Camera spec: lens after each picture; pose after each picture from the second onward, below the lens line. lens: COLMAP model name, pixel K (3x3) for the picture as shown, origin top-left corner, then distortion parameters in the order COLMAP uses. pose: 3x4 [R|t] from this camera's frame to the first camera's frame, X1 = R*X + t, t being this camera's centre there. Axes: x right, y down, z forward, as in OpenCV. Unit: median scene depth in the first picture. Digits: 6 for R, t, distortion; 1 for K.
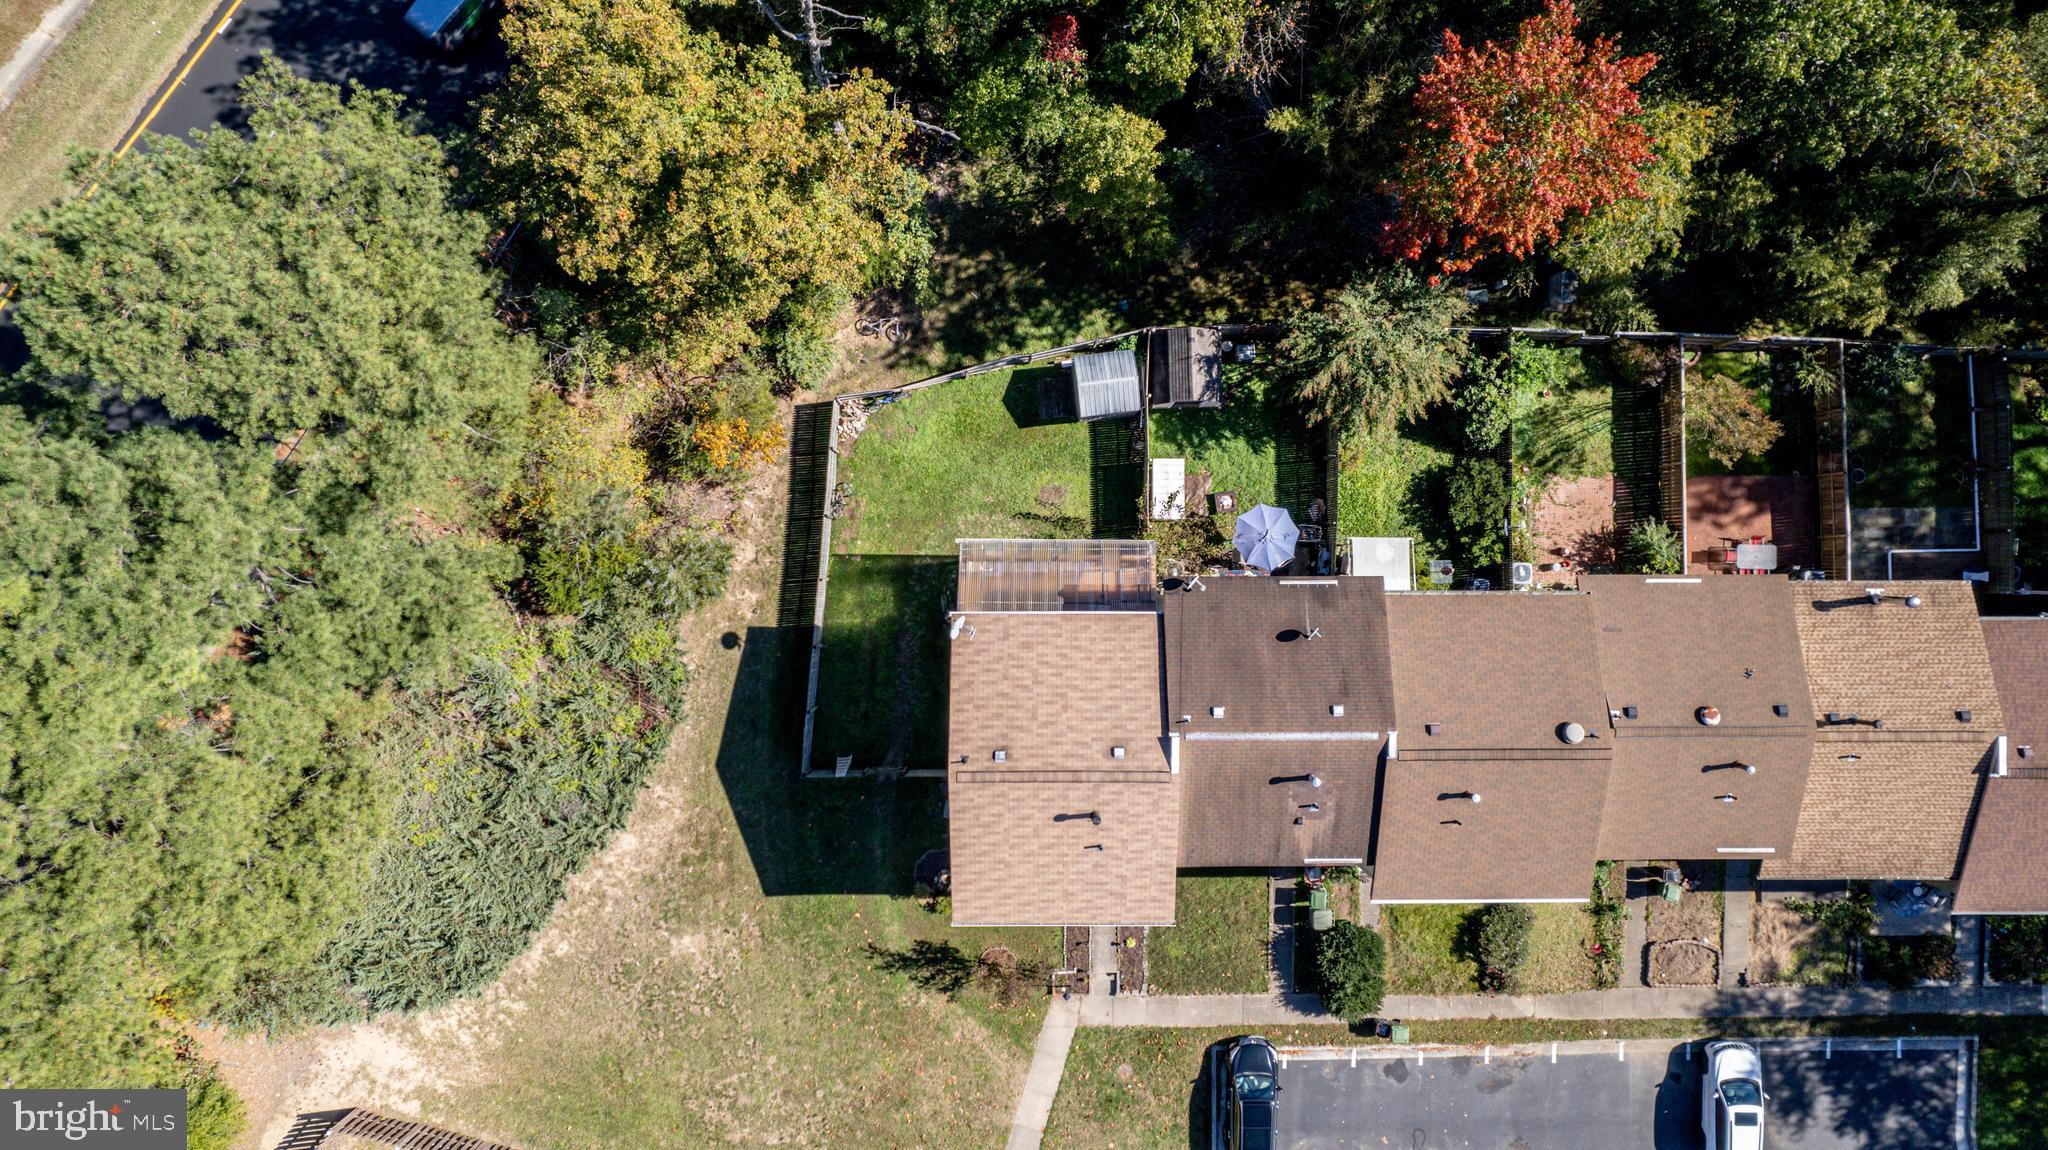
lens RADIAL K [[1292.3, 0, 1014.0], [0, 1292.3, 574.8], [0, 0, 1]] dist [-0.056753, 0.000307]
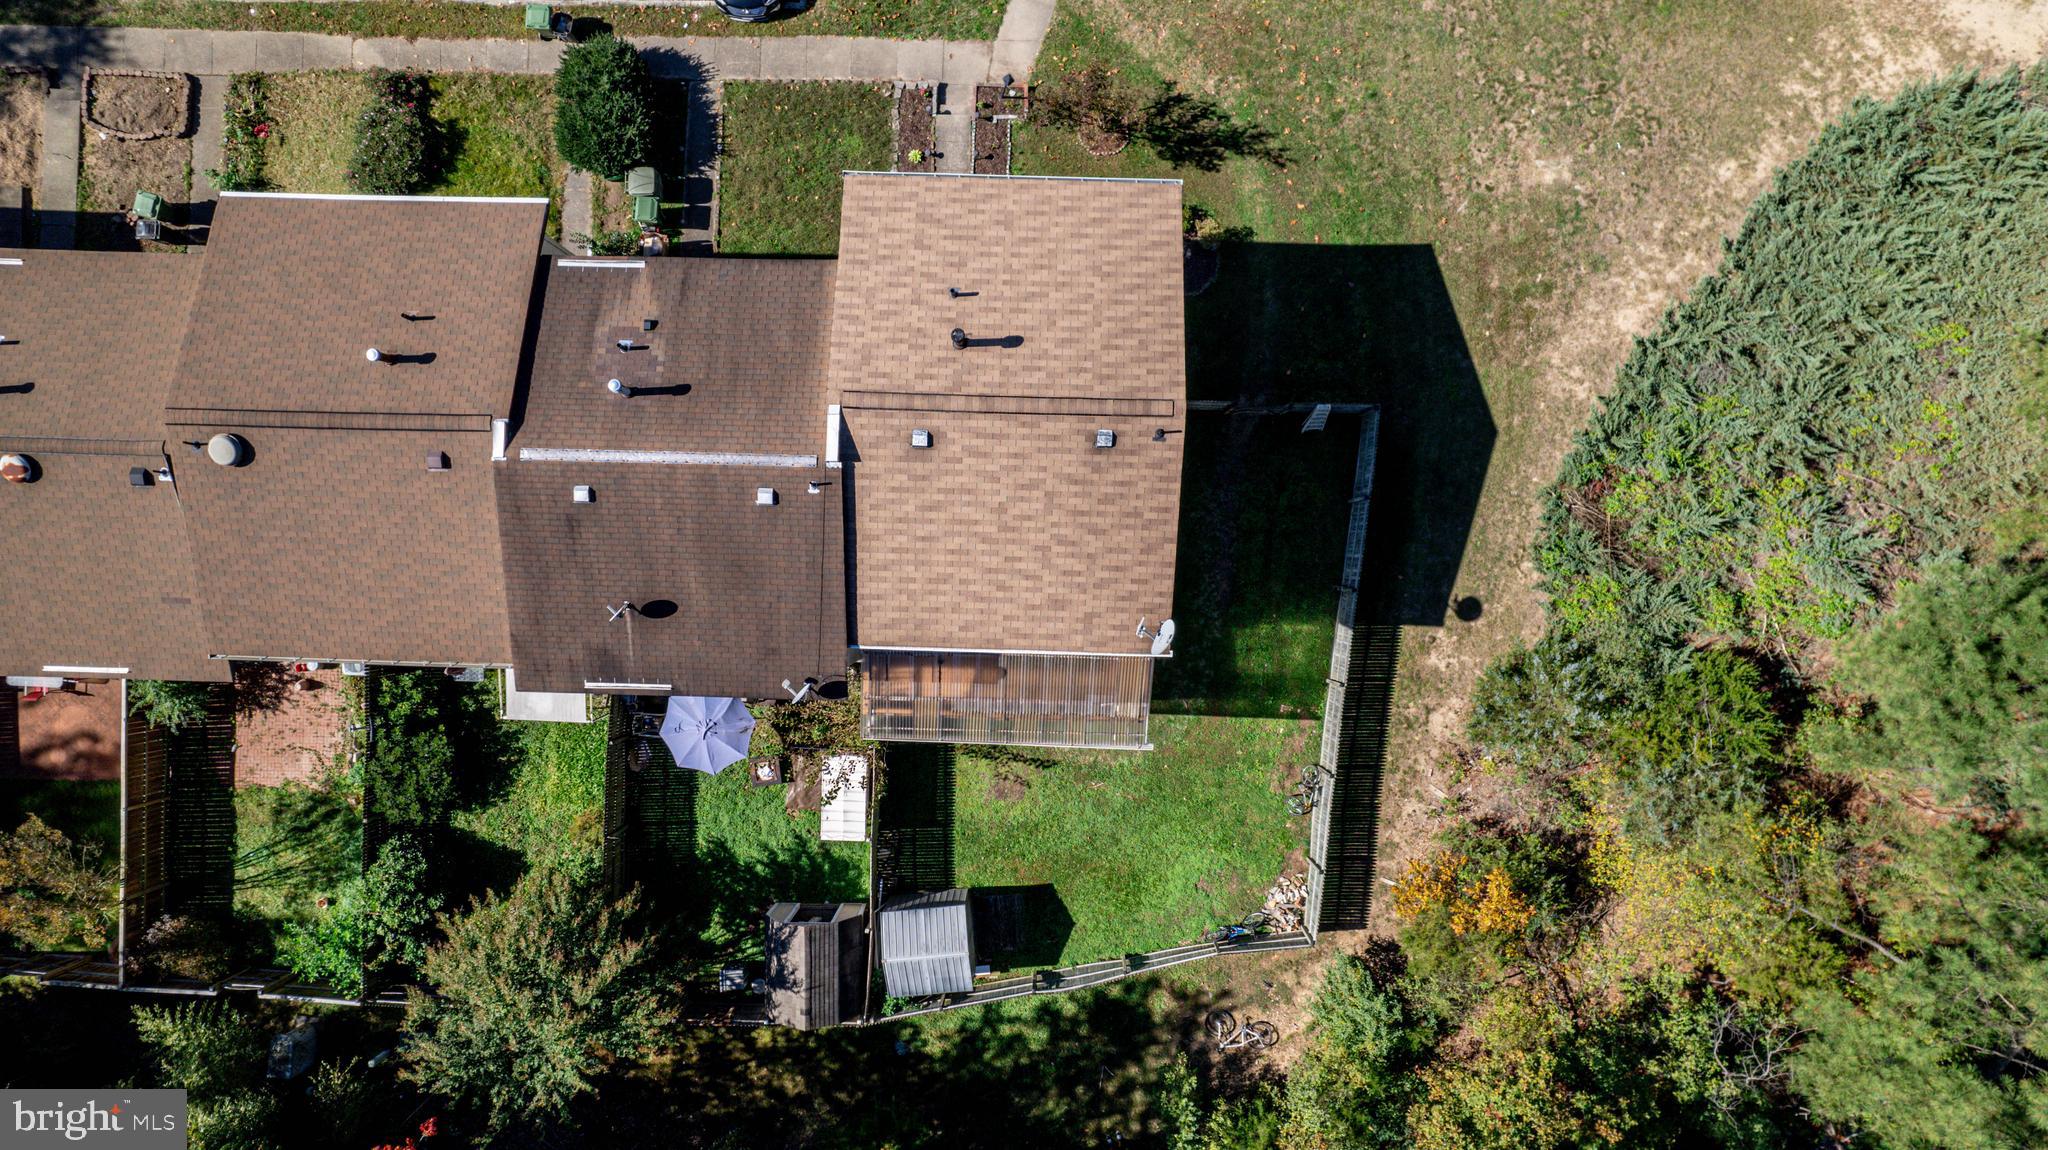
lens RADIAL K [[1305.4, 0, 1027.5], [0, 1305.4, 573.6], [0, 0, 1]] dist [-0.089442, 0.078812]
pose [[-0.999571, -0.028427, 0.007001, 0.018051], [0.028397, -0.999587, -0.004332, 0.063093], [0.007121, -0.004132, 0.999966, 0.294266]]
